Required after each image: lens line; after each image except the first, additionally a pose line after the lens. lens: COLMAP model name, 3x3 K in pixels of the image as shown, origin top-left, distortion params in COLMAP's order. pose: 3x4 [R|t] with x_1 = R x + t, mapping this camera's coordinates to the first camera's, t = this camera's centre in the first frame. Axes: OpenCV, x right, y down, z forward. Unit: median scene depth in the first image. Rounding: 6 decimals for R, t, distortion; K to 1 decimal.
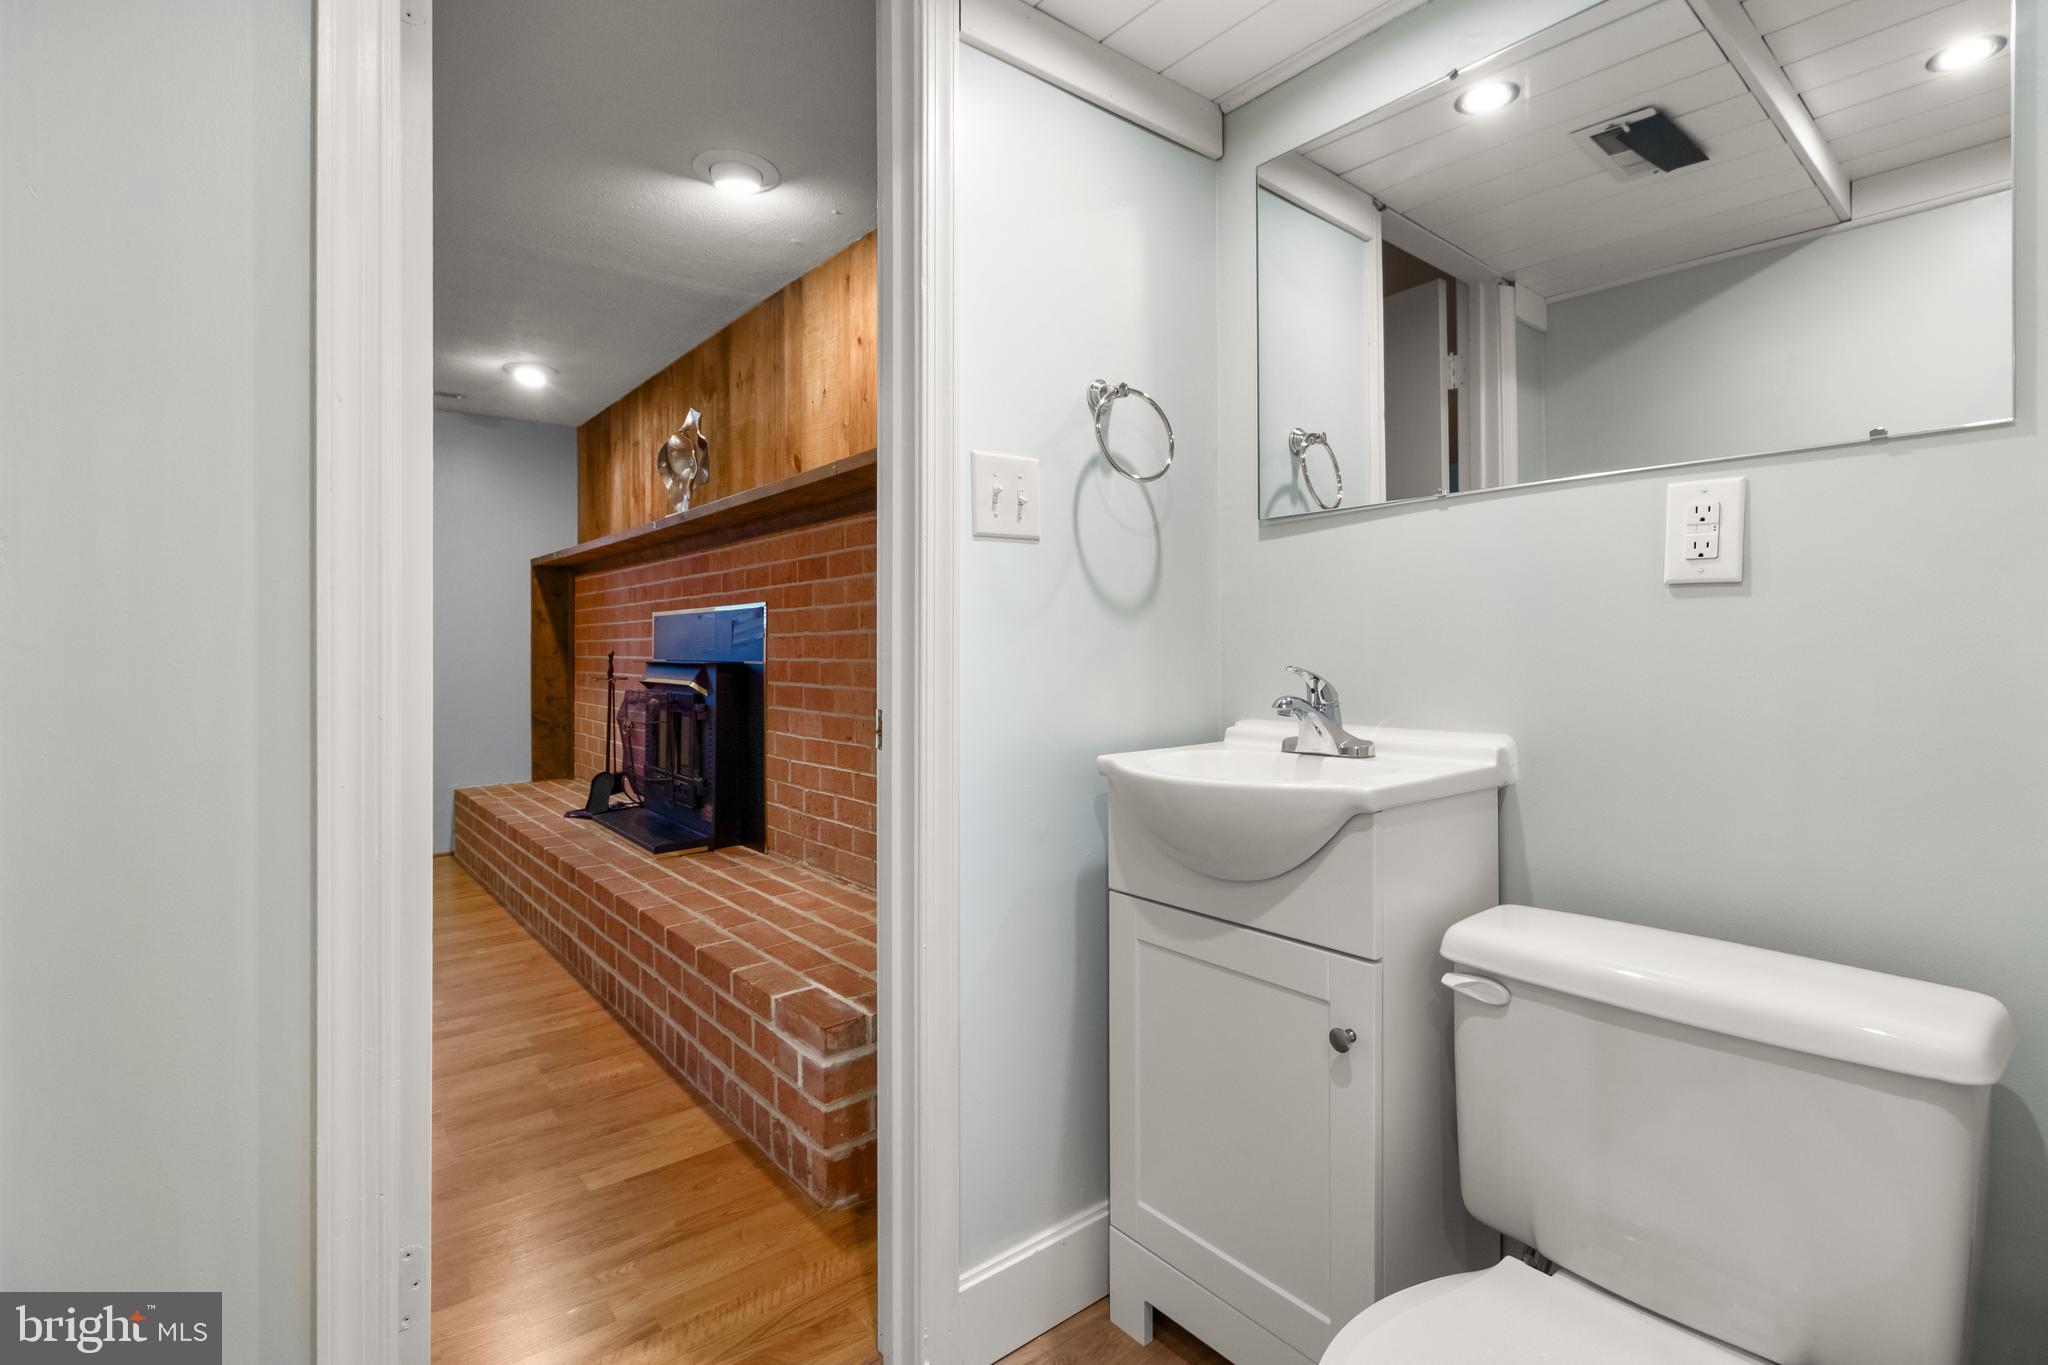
lens RADIAL K [[961.5, 0, 1032.7], [0, 961.5, 660.7], [0, 0, 1]] dist [0.001324, 0.000797]
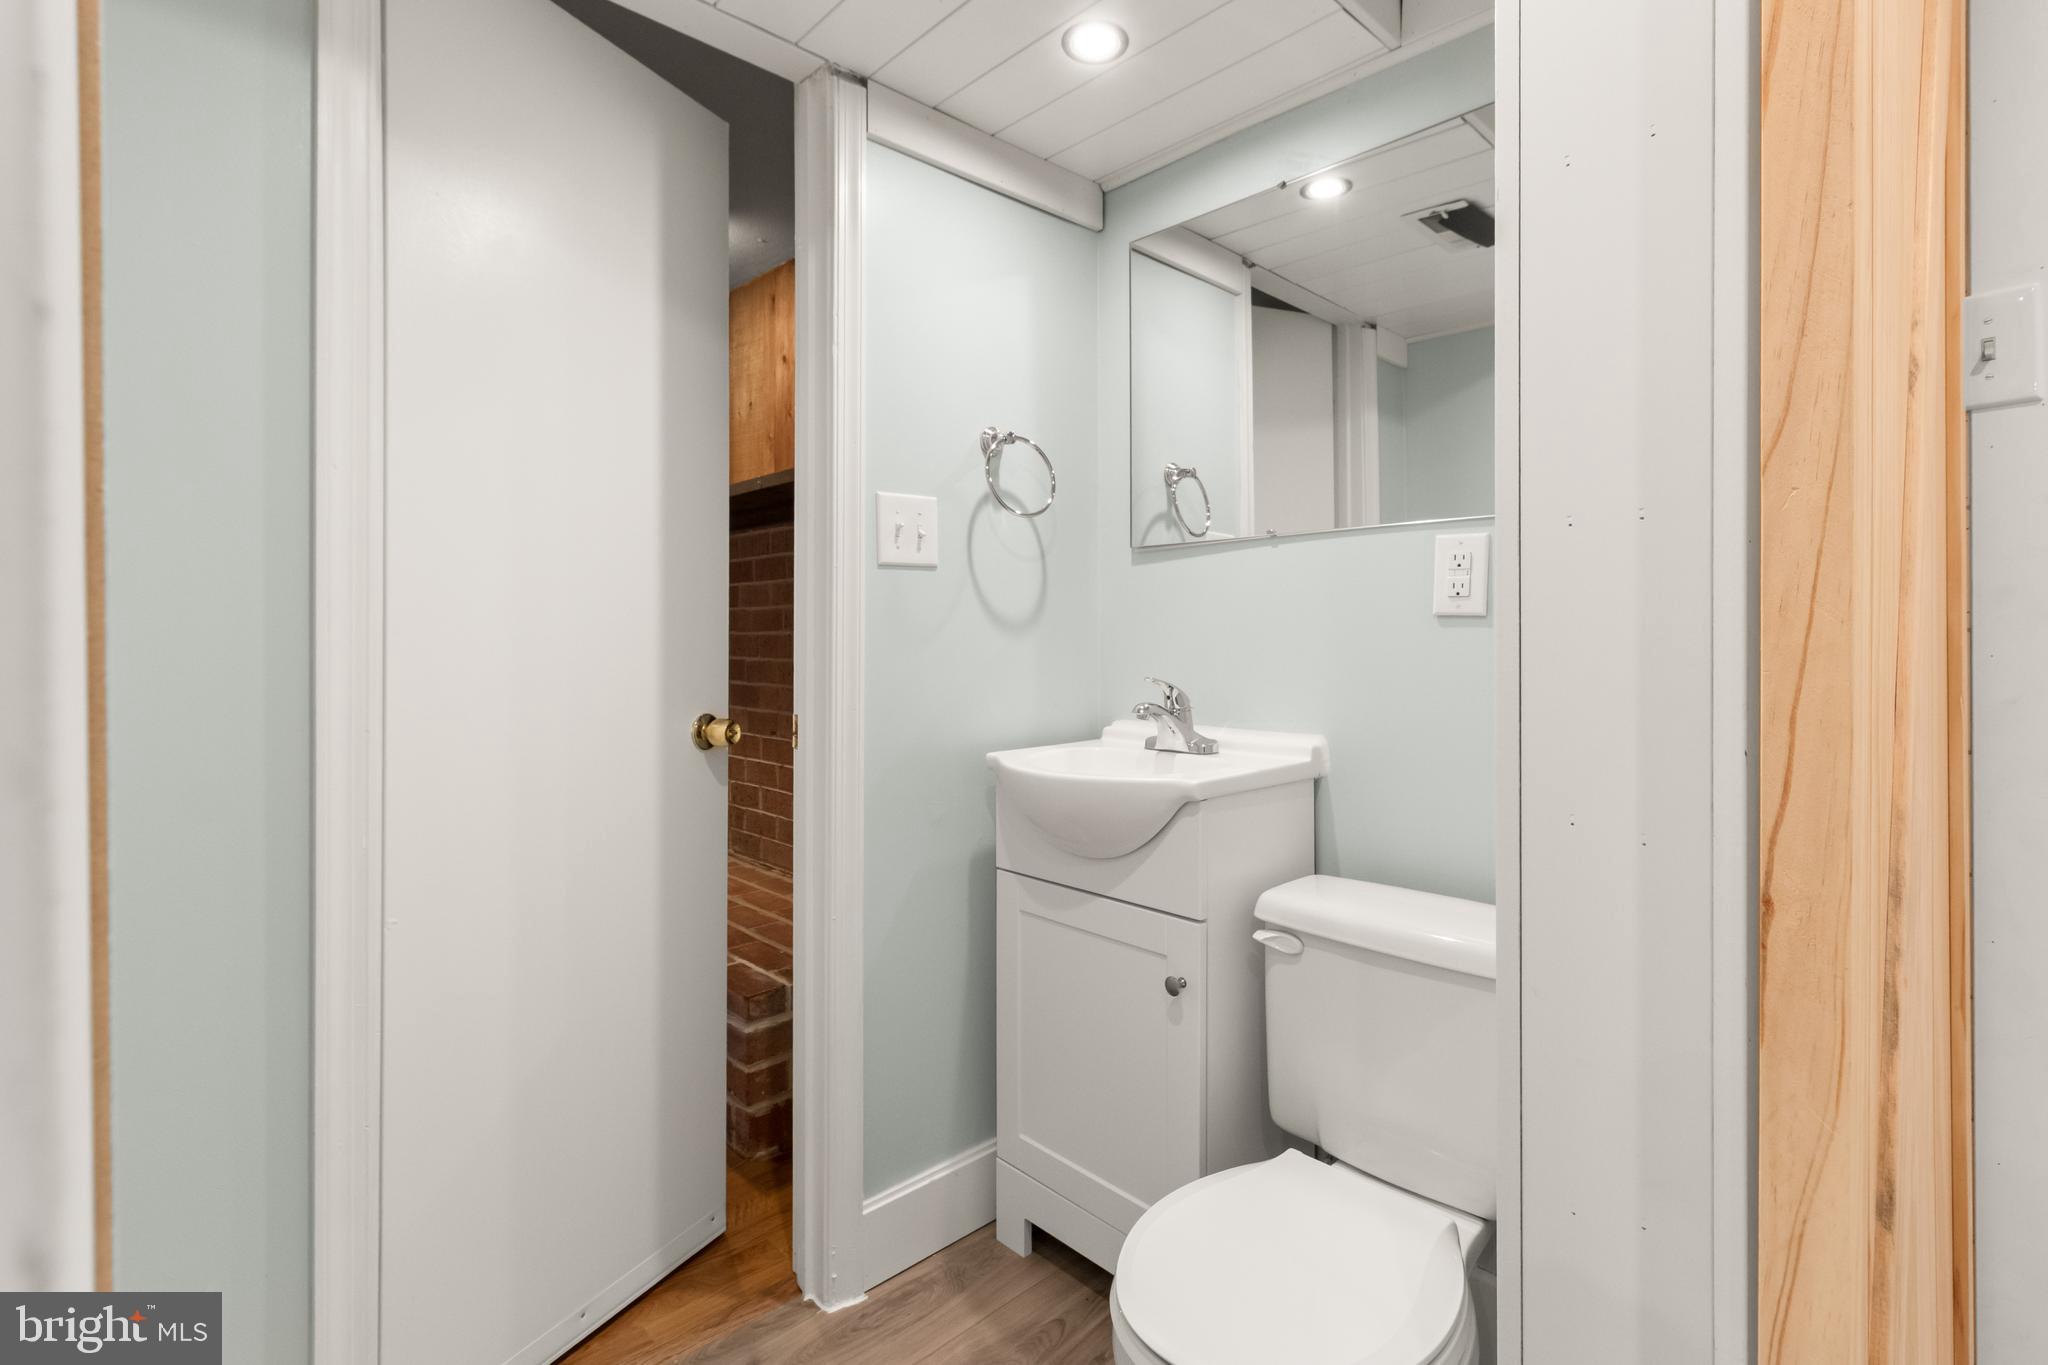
lens RADIAL K [[961.5, 0, 1040.7], [0, 961.5, 647.4], [0, 0, 1]] dist [0.001324, 0.000797]
pose [[0.997008, 0.002656, 0.077250, 0.040433], [-0.002715, 0.999996, 0.000655, -0.028959], [-0.077248, -0.000863, 0.997012, -0.156969]]
